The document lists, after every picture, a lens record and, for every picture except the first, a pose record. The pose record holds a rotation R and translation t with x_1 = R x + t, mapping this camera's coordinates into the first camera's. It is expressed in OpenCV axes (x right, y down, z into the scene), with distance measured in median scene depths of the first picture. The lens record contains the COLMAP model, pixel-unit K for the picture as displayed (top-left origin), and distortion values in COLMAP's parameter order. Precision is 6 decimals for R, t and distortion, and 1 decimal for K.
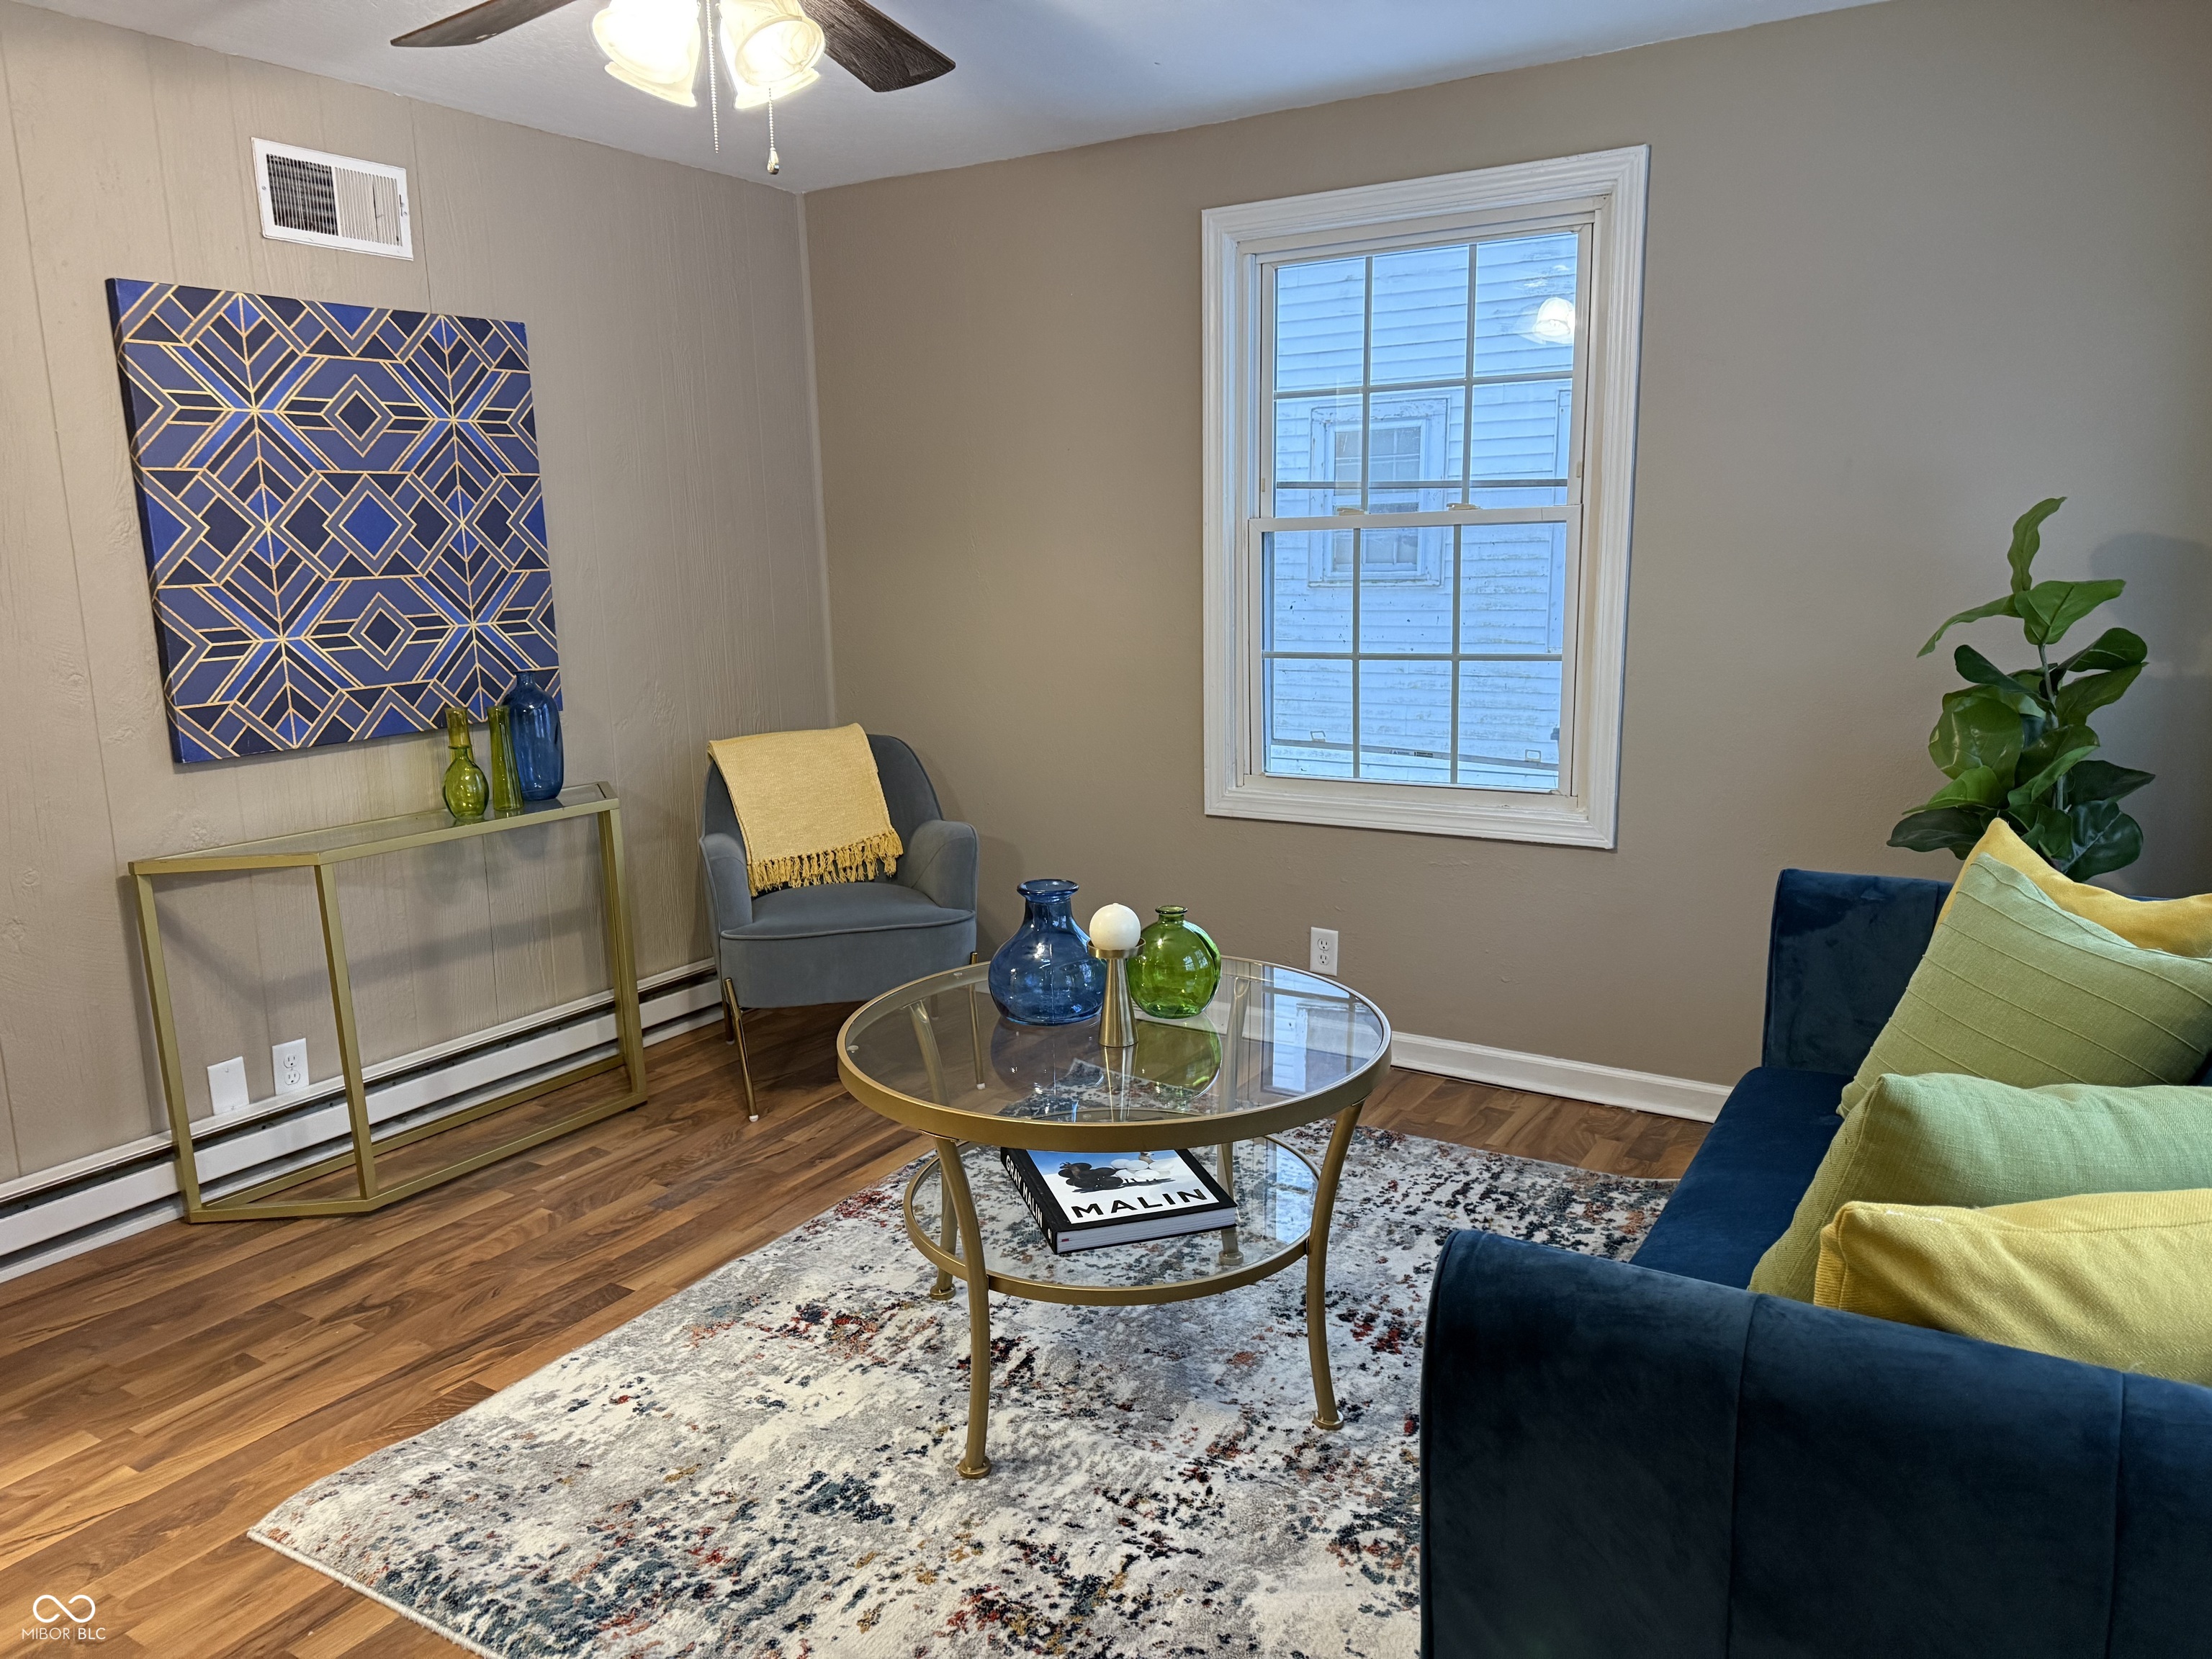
lens RADIAL K [[1557.1, 0, 1096.6], [0, 1557.1, 818.3], [0, 0, 1]] dist [0.066294, -0.079755]
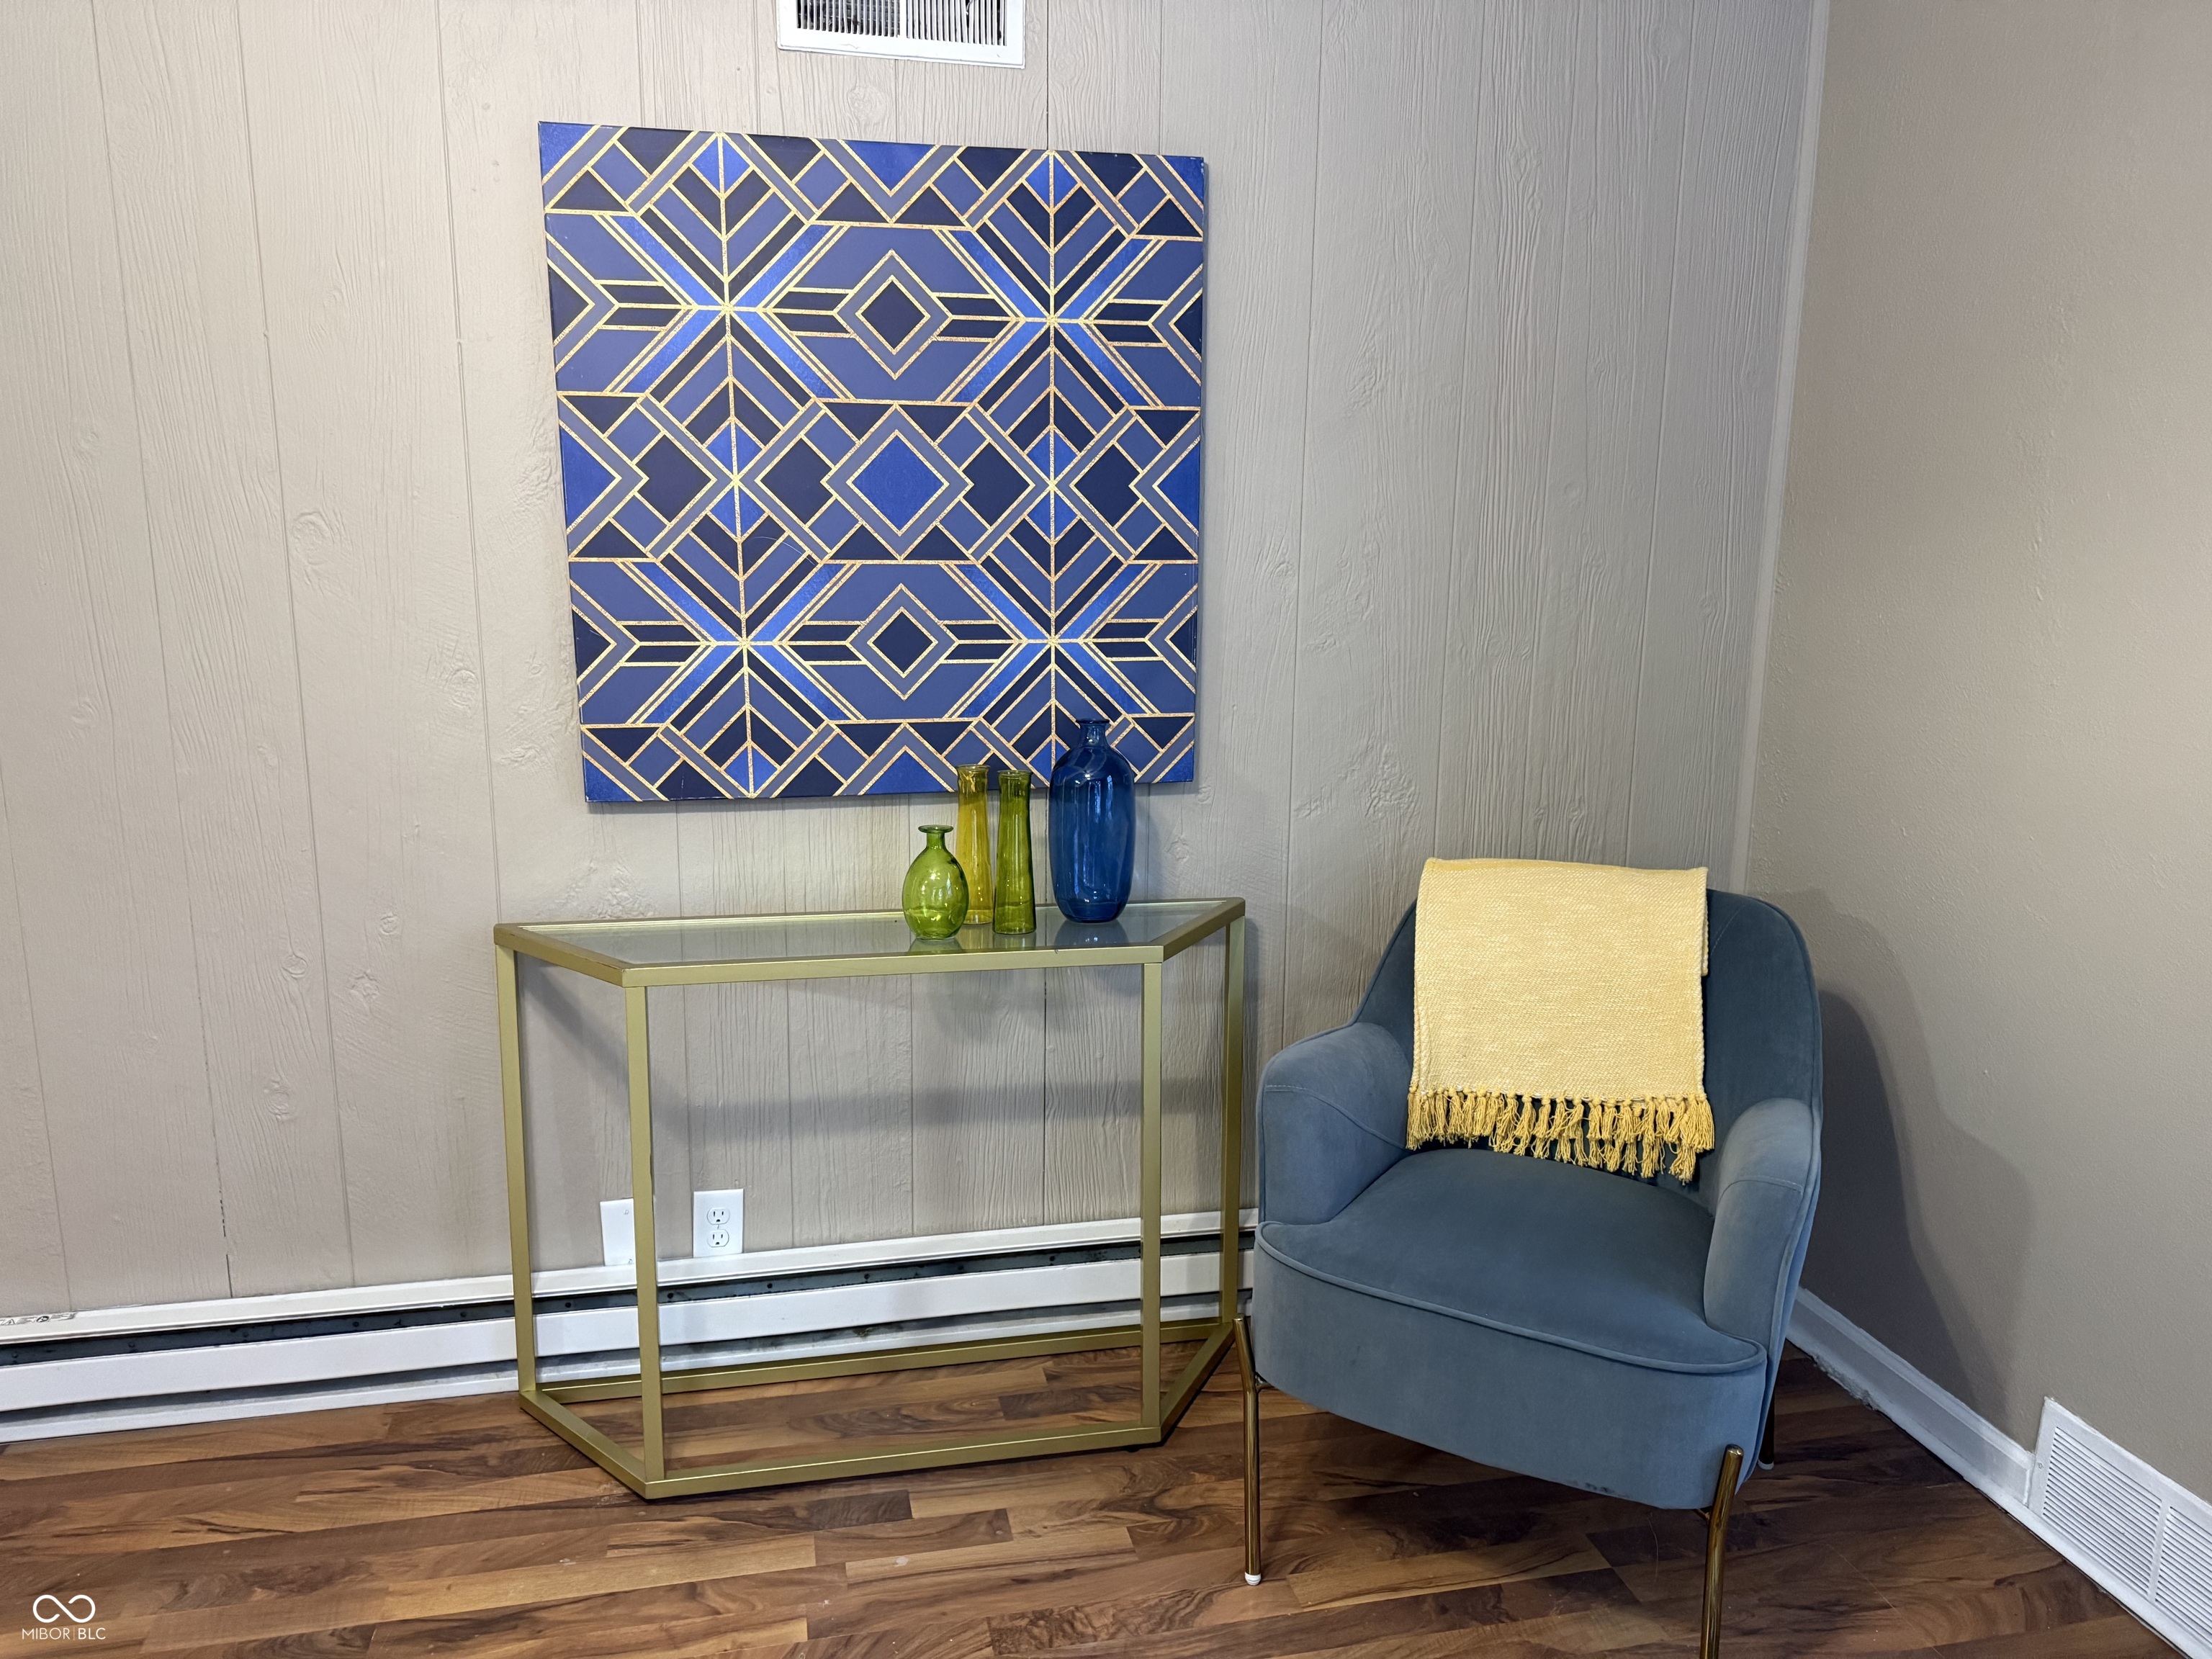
lens RADIAL K [[1485.9, 0, 1102.1], [0, 1485.9, 837.9], [0, 0, 1]] dist [0.058314, -0.027744]
pose [[0.695589, 0.162979, -0.699710, 0.073397], [-0.150735, 0.985359, 0.079666, -0.103912], [0.702449, 0.050056, 0.709971, 0.637253]]
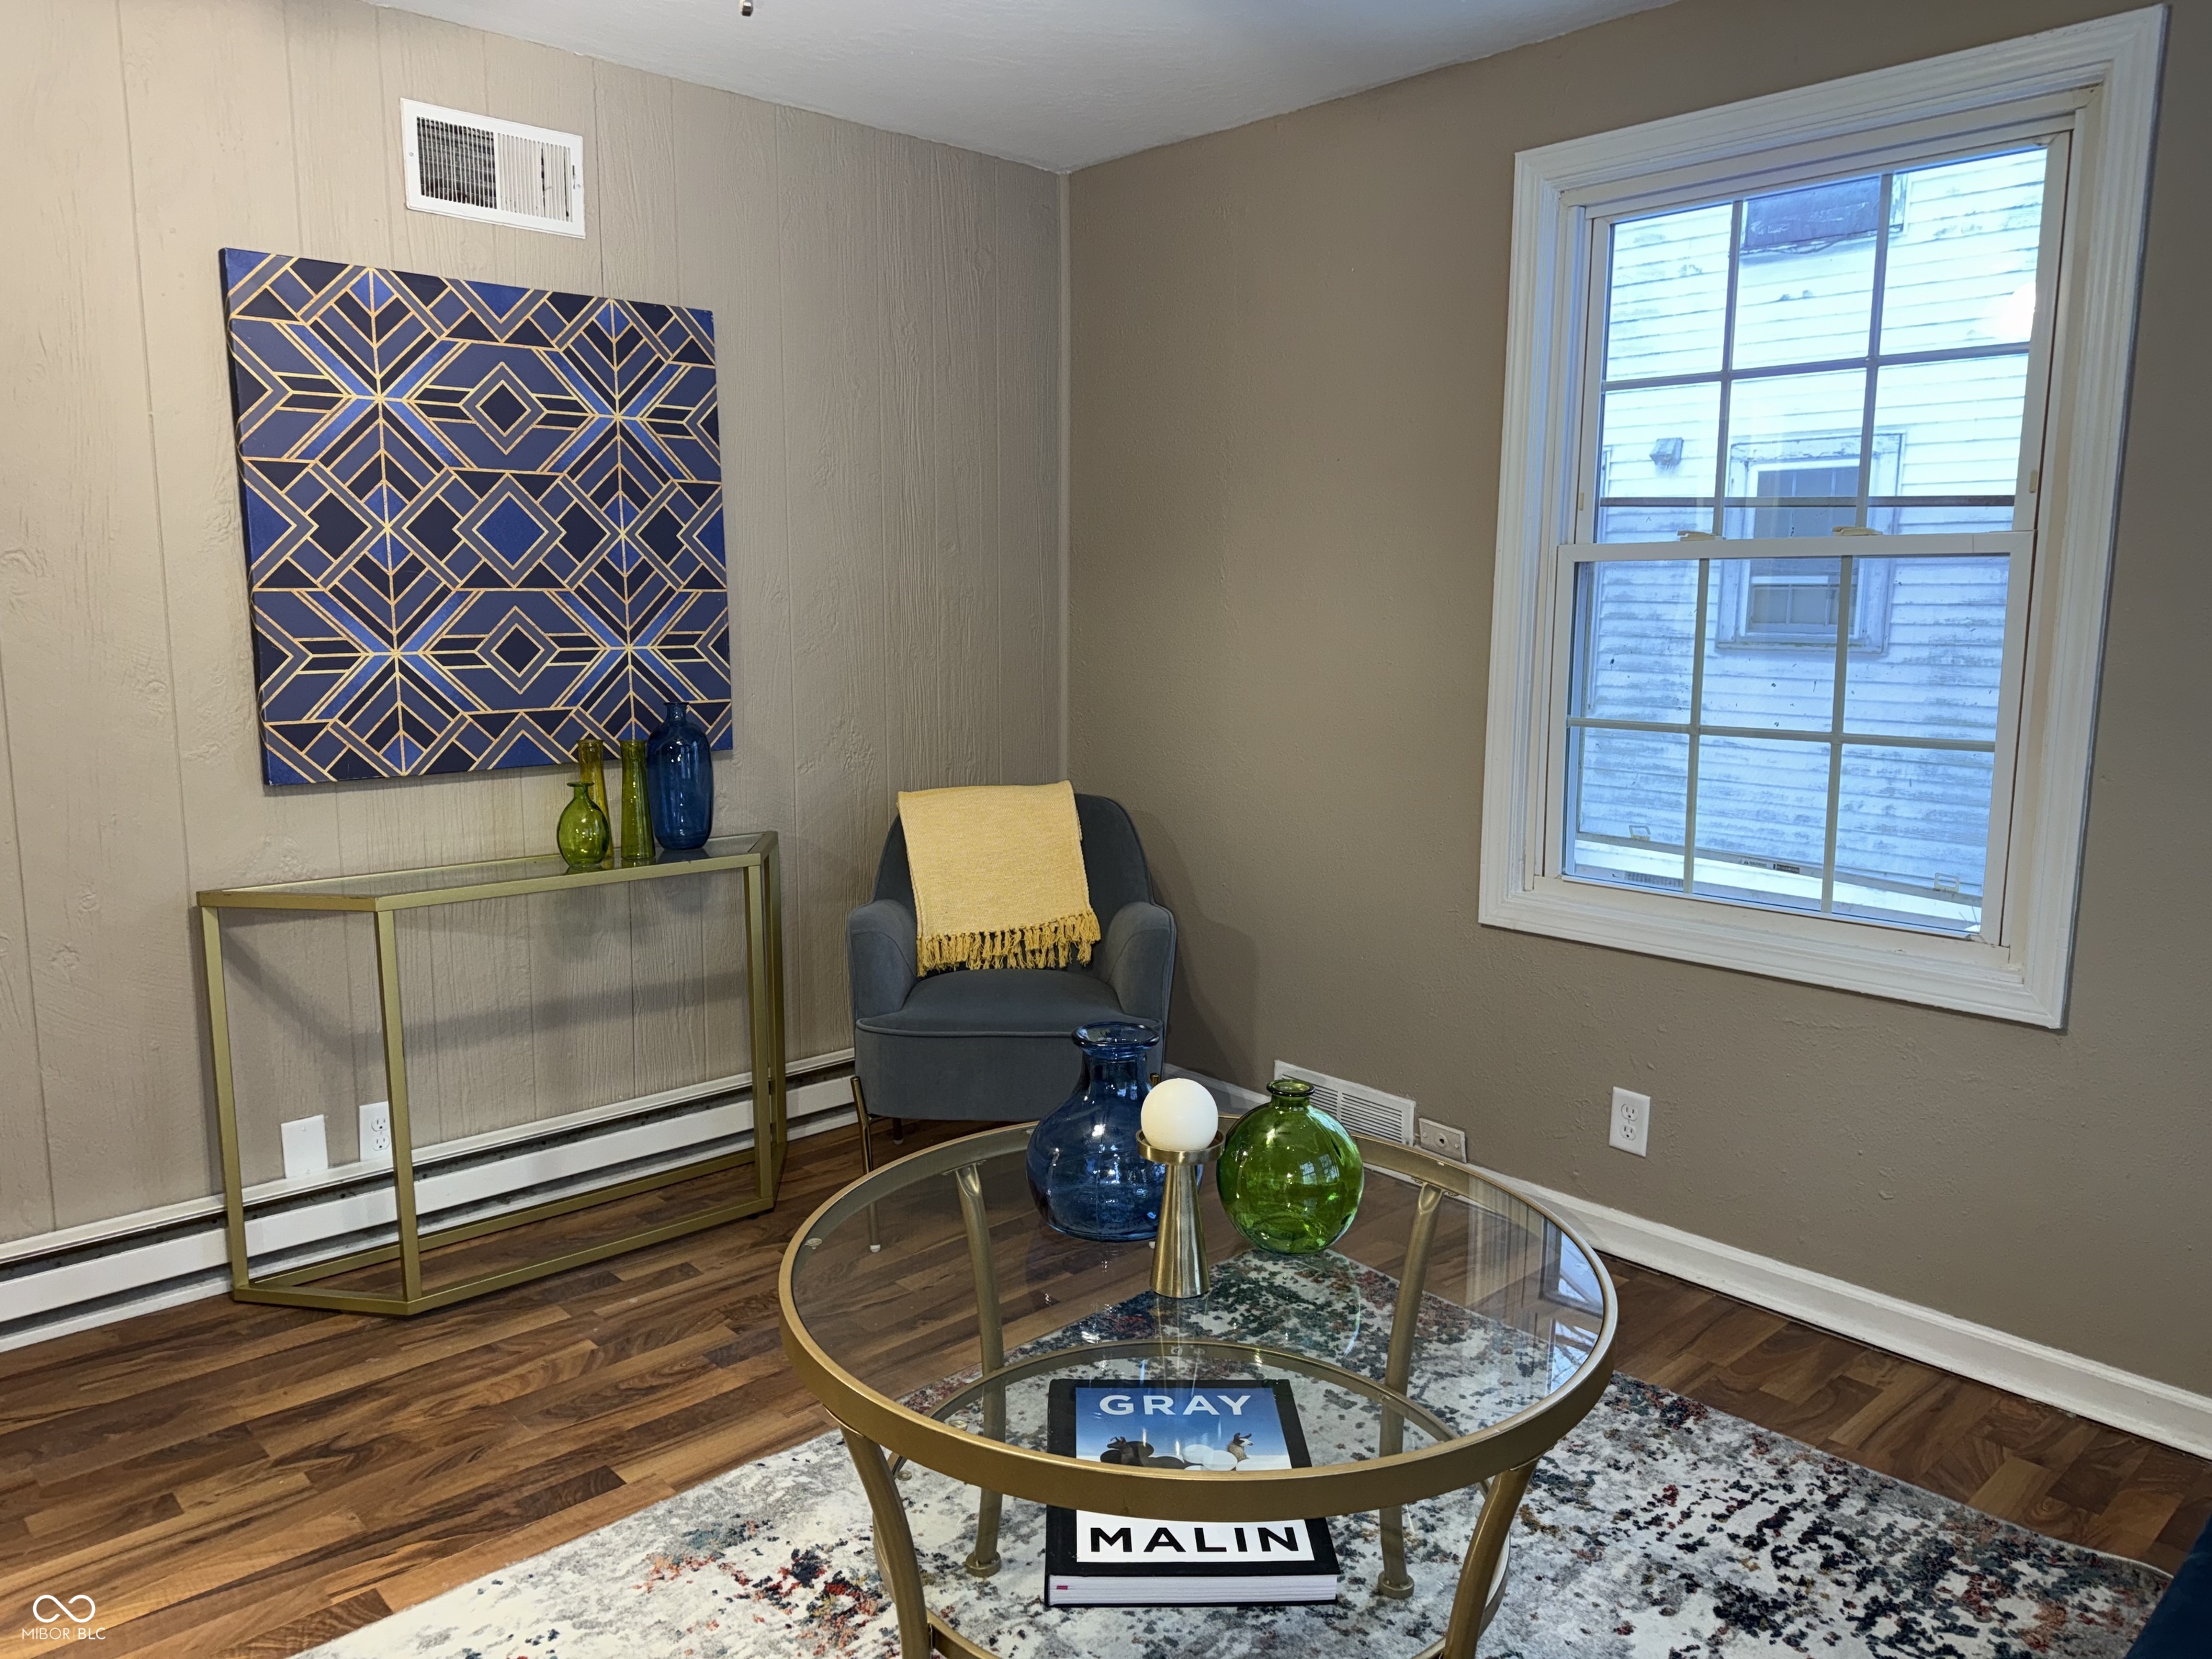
lens RADIAL K [[1557.1, 0, 1089.5], [0, 1557.1, 816.8], [0, 0, 1]] dist [0.066294, -0.079755]
pose [[0.964634, 0.063372, -0.255864, 0.096934], [-0.072204, 0.997070, -0.025267, -0.026615], [0.253513, 0.042847, 0.966383, 0.237019]]
